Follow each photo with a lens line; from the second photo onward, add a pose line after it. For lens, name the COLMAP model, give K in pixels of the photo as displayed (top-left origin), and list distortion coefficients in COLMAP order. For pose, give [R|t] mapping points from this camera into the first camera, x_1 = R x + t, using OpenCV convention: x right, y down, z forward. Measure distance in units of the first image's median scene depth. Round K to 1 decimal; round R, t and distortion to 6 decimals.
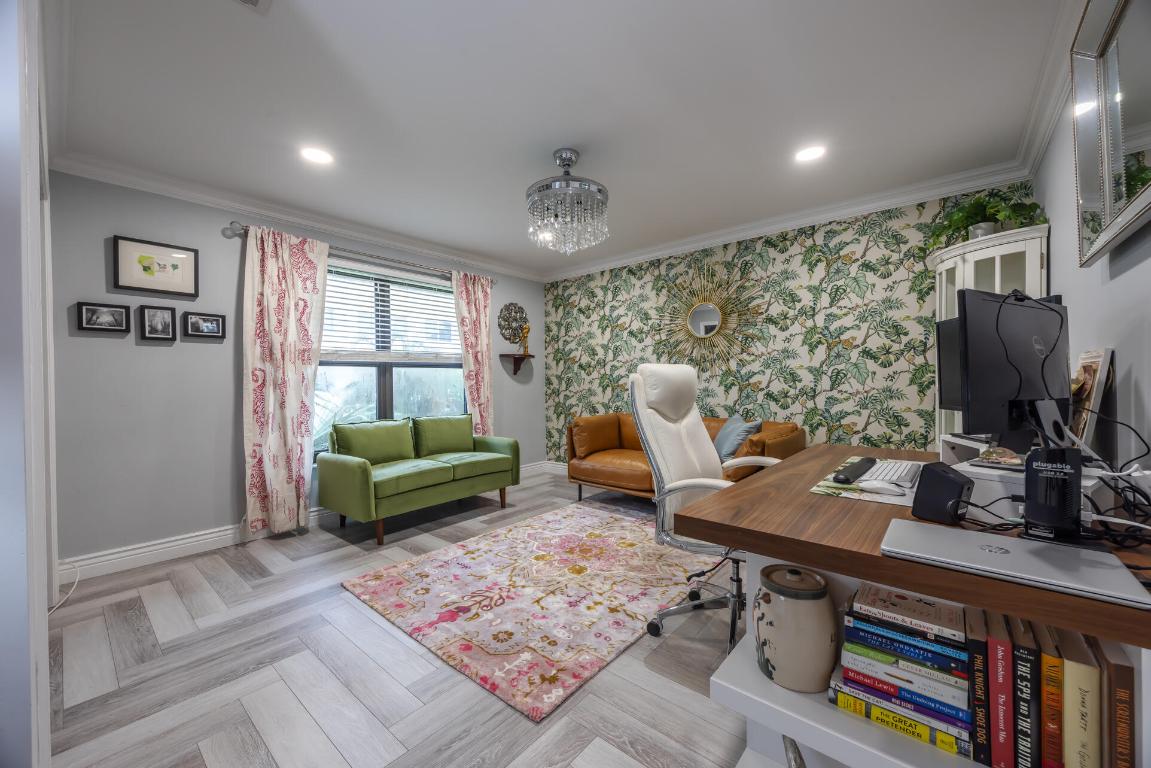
lens RADIAL K [[435.6, 0, 576.9], [0, 435.6, 382.3], [0, 0, 1]] dist [-0.001545, 0.000702]
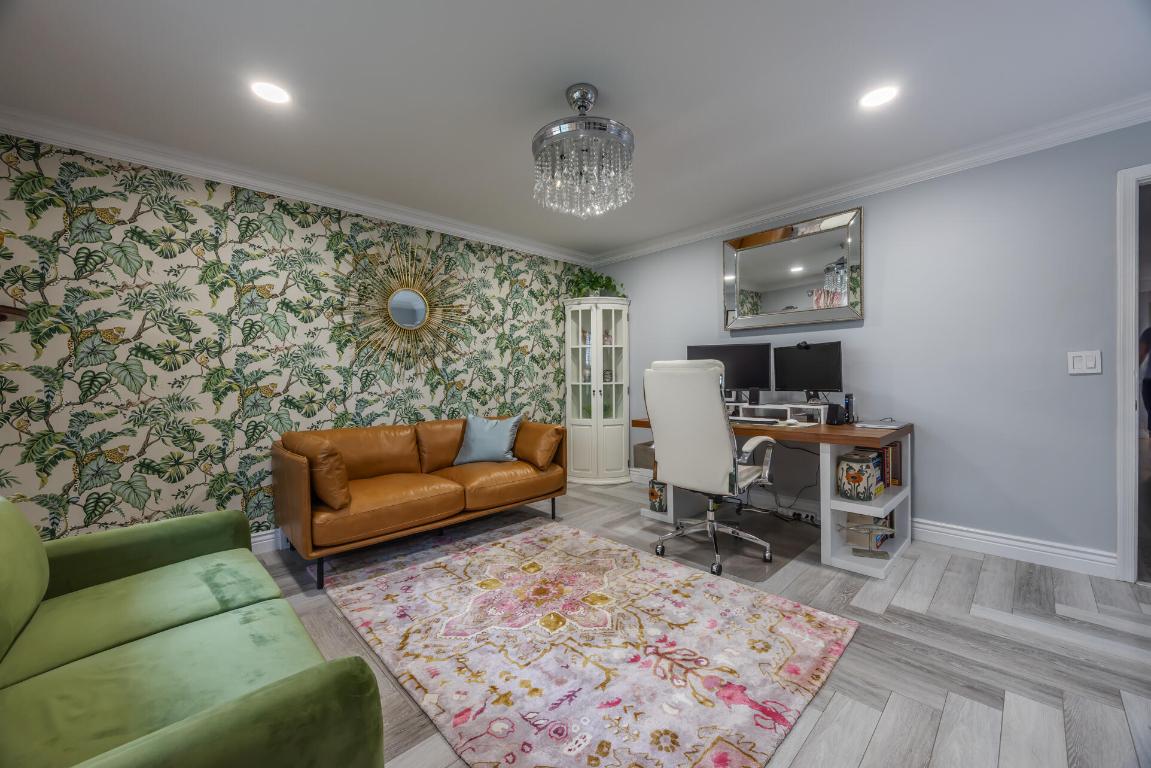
lens RADIAL K [[435.6, 0, 576.7], [0, 435.6, 381.0], [0, 0, 1]] dist [-0.001545, 0.000702]
pose [[0.114715, 0.004431, 0.993389, -0.544491], [0.017055, 0.999834, -0.006429, 0.010831], [-0.993252, 0.017680, 0.114620, 0.608509]]
